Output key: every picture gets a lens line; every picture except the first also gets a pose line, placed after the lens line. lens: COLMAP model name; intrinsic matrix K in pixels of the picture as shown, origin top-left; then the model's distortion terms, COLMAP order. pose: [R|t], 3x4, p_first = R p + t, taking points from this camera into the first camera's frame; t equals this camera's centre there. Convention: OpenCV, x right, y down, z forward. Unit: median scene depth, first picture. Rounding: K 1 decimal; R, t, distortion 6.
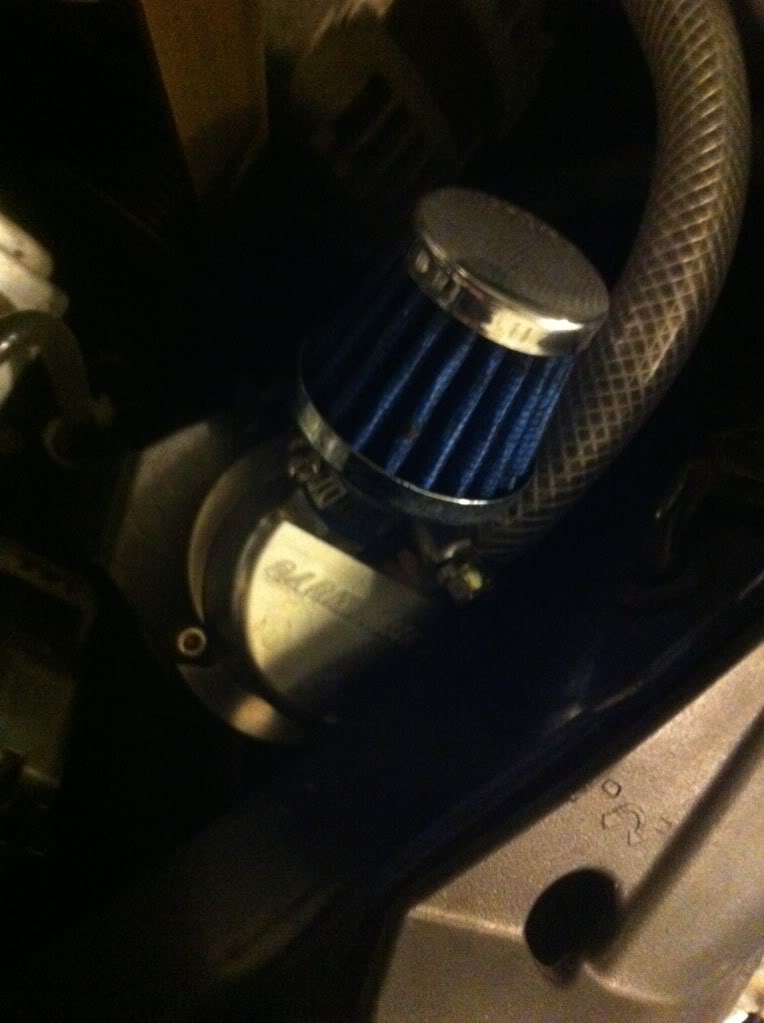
lens RADIAL K [[1028.0, 0, 382.0], [0, 1028.0, 511.5], [0, 0, 1]] dist [0.144710, -0.553606]
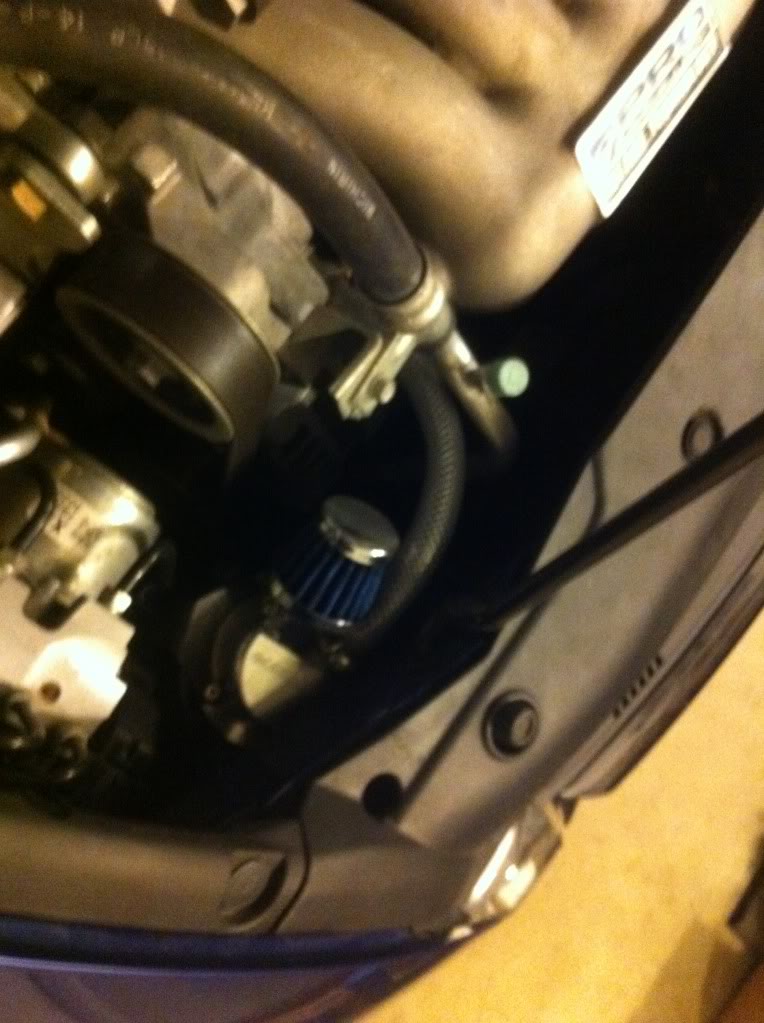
lens RADIAL K [[1028.0, 0, 382.0], [0, 1028.0, 511.5], [0, 0, 1]] dist [0.144710, -0.553606]
pose [[0.994565, 0.024114, 0.101291, -0.068425], [-0.006523, 0.985332, -0.170525, 0.133106], [-0.103917, 0.168938, 0.980133, -1.321874]]
